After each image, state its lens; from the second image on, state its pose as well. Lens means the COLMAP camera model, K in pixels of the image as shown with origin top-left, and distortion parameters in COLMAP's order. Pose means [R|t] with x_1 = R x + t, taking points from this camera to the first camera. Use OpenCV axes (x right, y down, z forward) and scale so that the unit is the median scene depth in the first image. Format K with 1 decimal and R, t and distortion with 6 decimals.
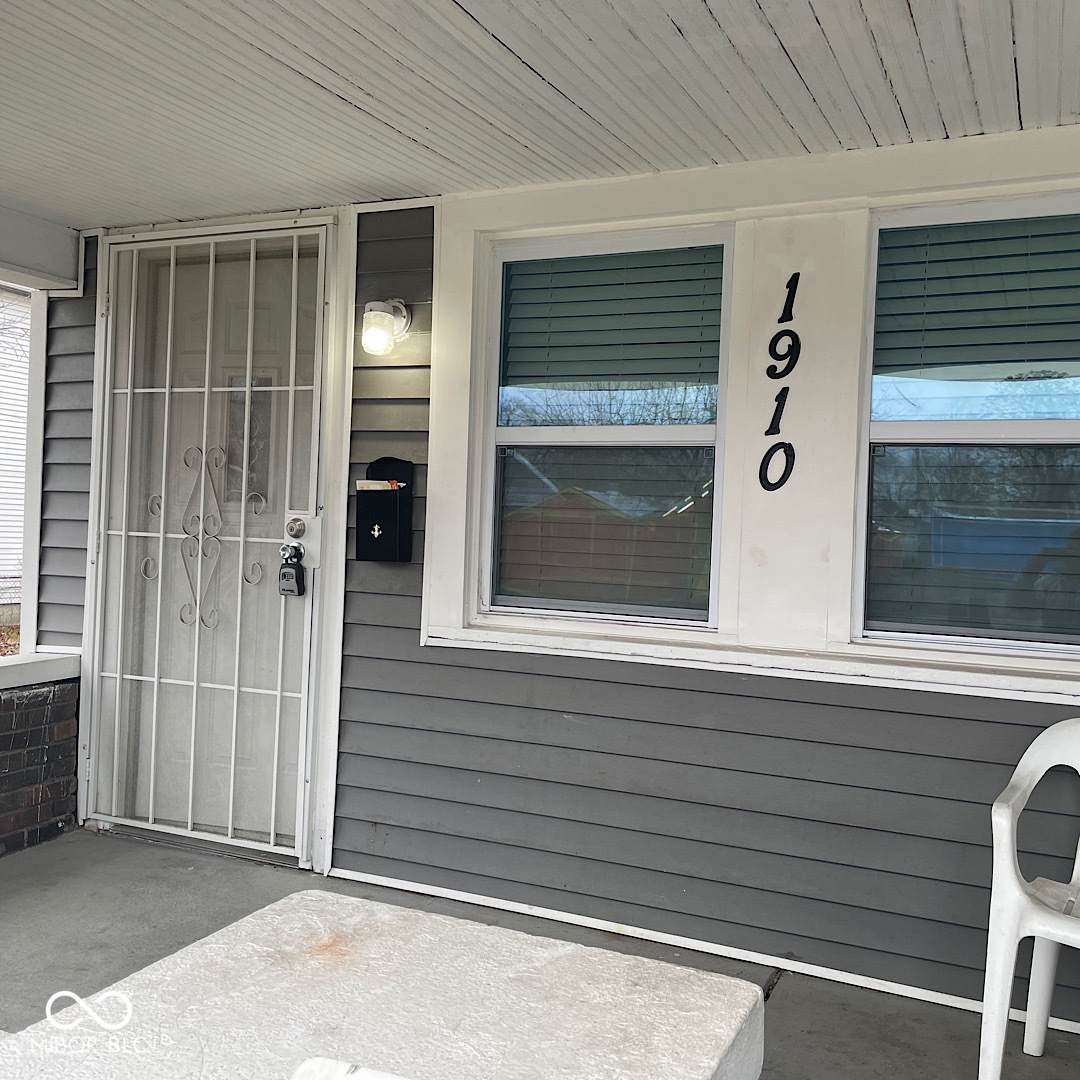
lens RADIAL K [[1108.1, 0, 540.0], [0, 1108.1, 540.0], [0, 0, 1]] dist [0.048249, -0.026649]
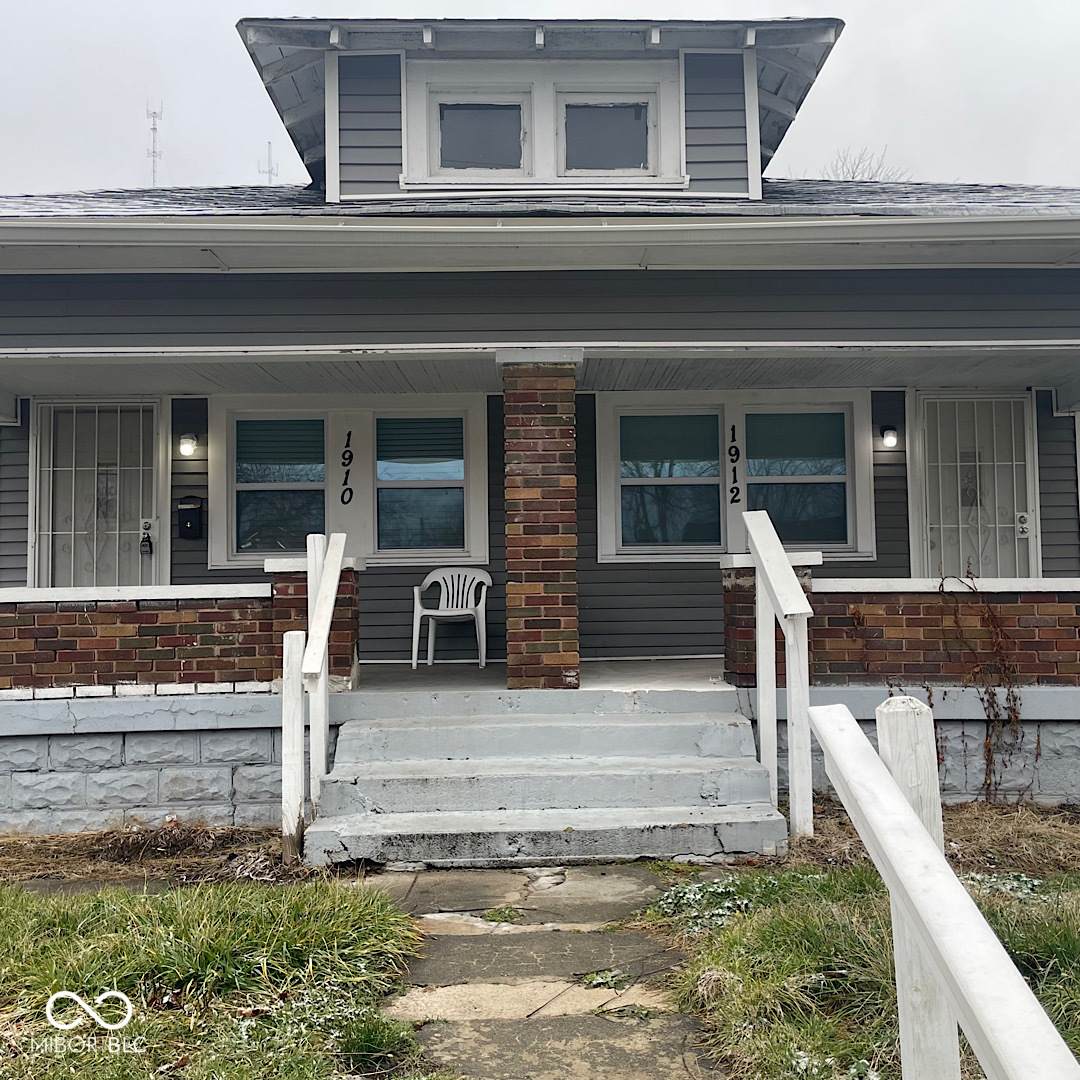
lens RADIAL K [[1108.1, 0, 540.0], [0, 1108.1, 540.0], [0, 0, 1]] dist [0.048249, -0.026649]
pose [[0.898782, -0.028265, 0.437484, -0.537501], [0.053492, 0.997534, -0.045446, 0.183966], [-0.435121, 0.064248, 0.898077, -1.617017]]
